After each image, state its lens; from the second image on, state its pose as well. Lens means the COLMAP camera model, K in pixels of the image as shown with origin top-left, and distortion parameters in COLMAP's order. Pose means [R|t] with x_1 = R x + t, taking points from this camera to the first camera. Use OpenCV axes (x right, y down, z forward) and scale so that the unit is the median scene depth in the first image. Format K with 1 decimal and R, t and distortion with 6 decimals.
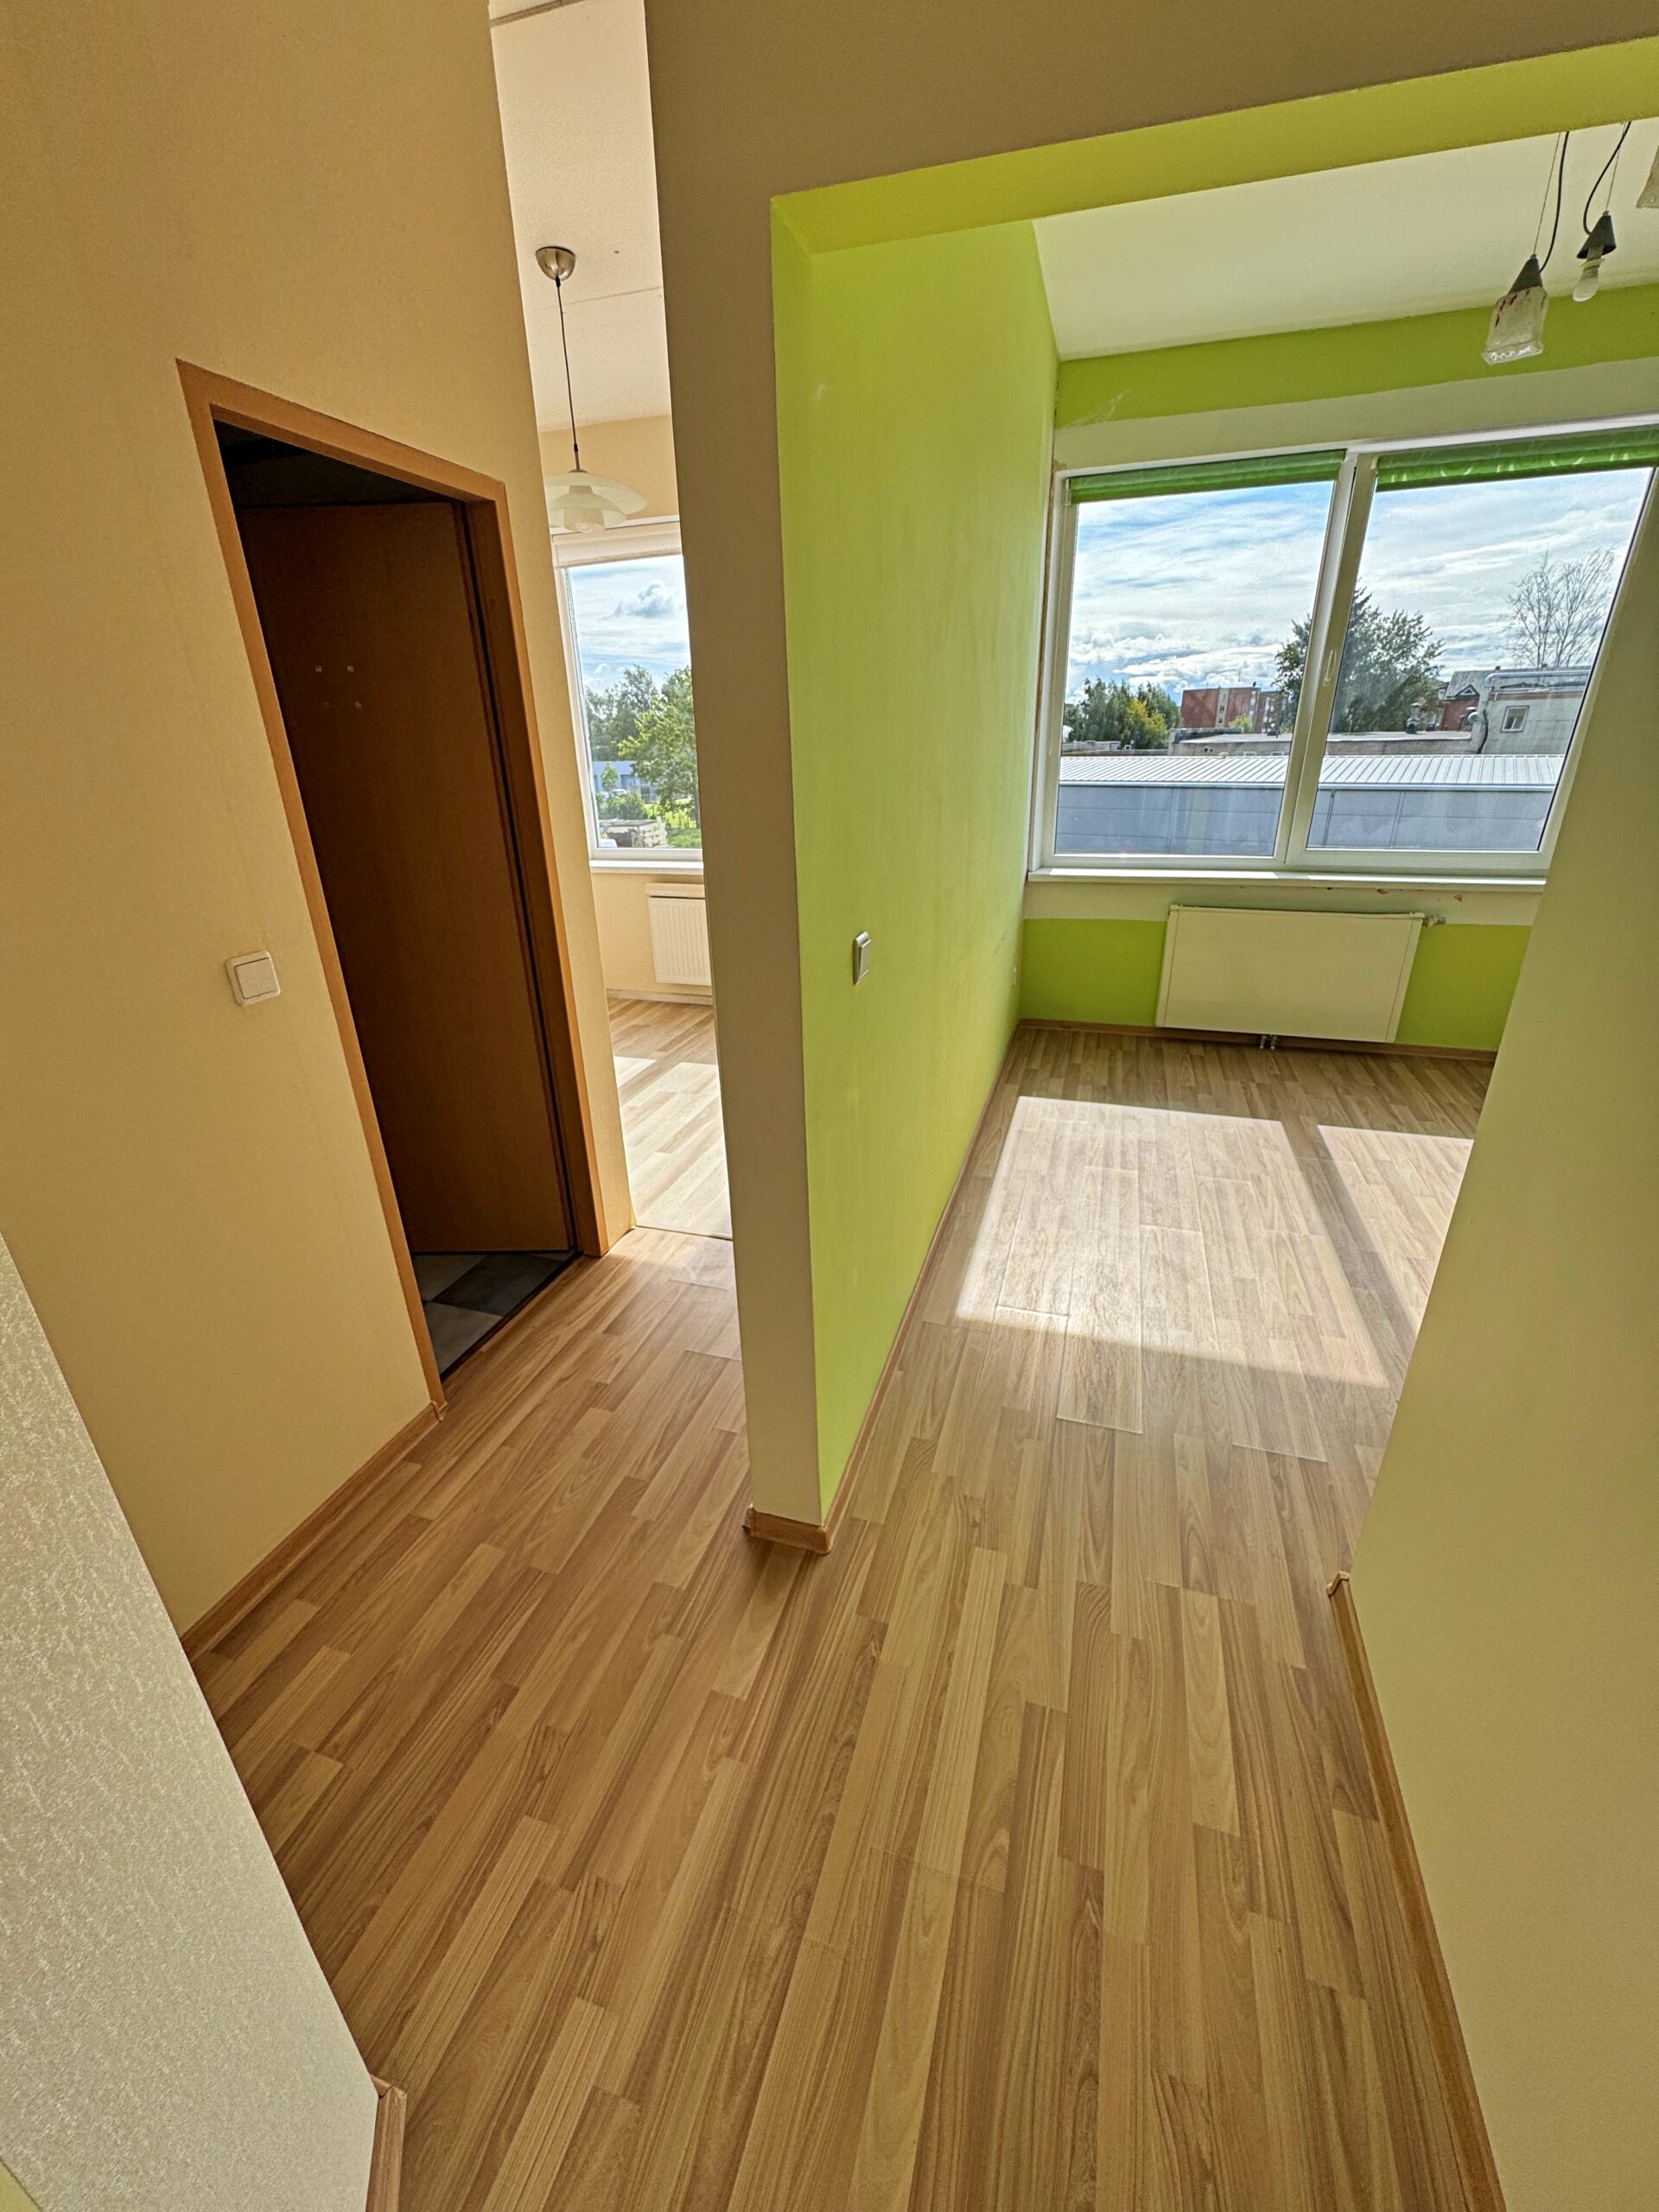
lens RADIAL K [[882.3, 0, 831.3], [0, 882.3, 1106.9], [0, 0, 1]] dist [-0.002633, 0.000834]
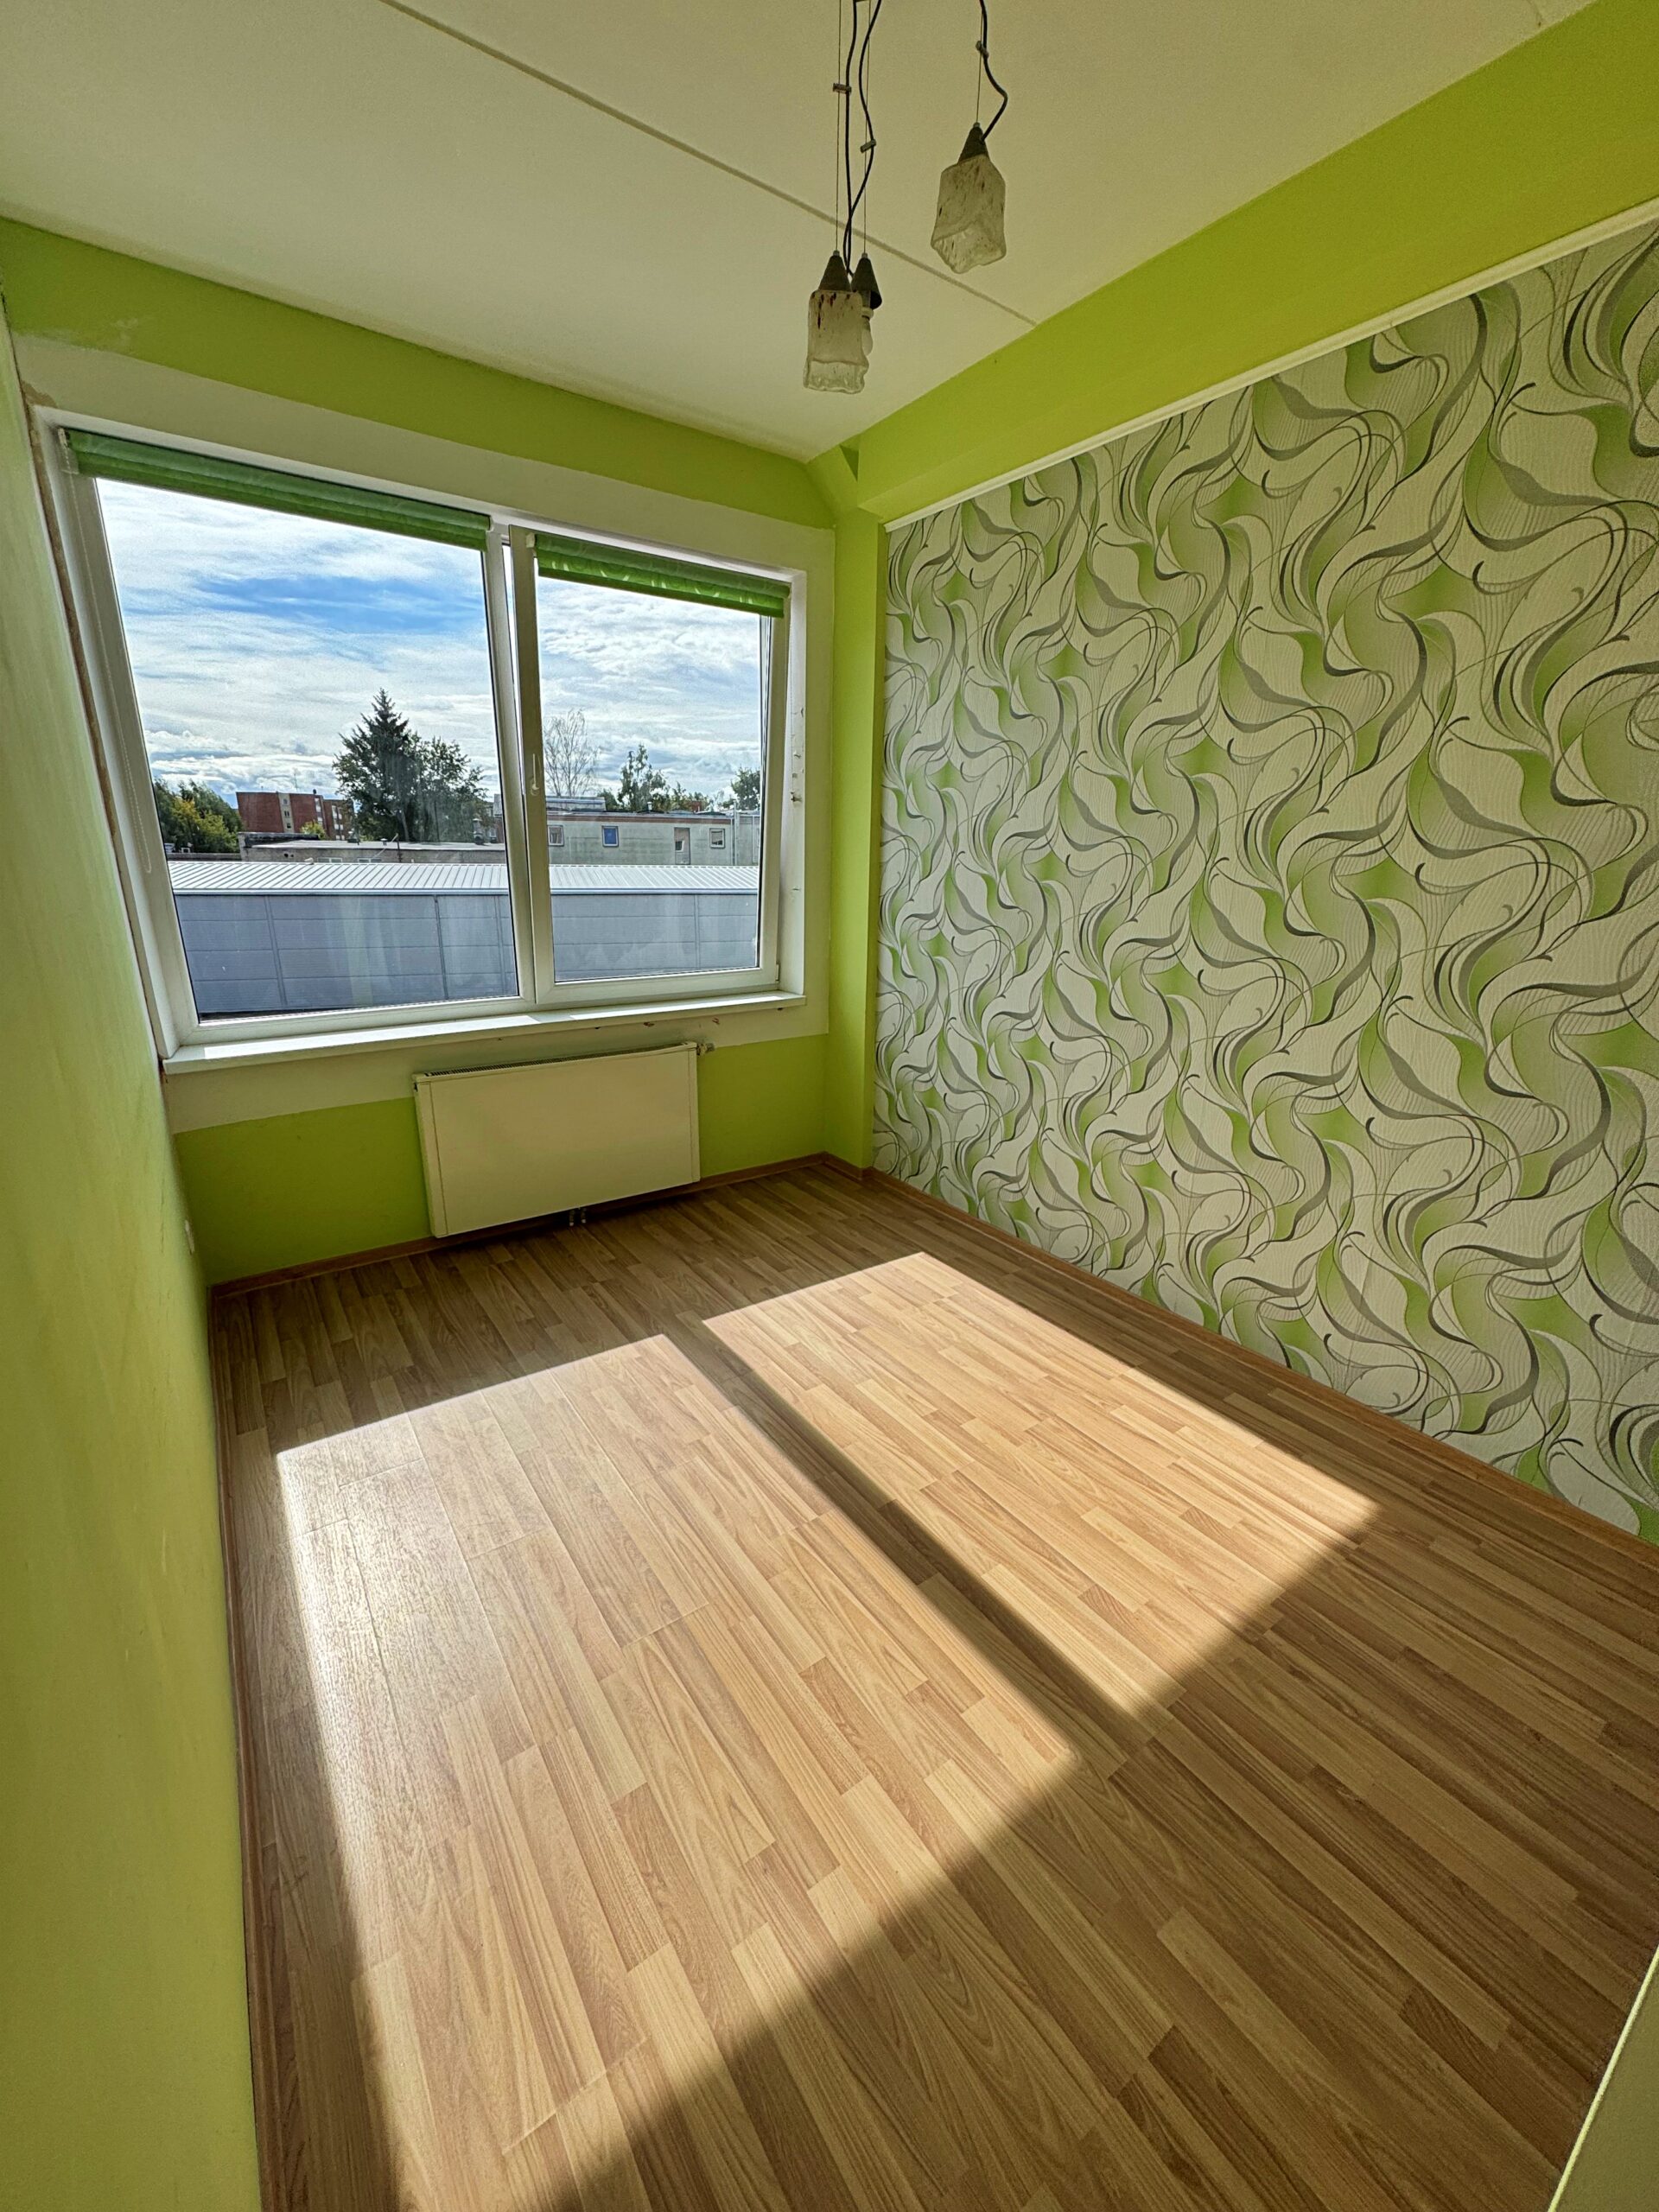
lens RADIAL K [[882.3, 0, 826.8], [0, 882.3, 1103.0], [0, 0, 1]] dist [-0.002633, 0.000834]
pose [[0.608718, -0.195909, 0.768819, 0.032770], [0.280690, 0.959540, 0.022270, -0.127269], [-0.742075, 0.202243, 0.639079, 0.291791]]
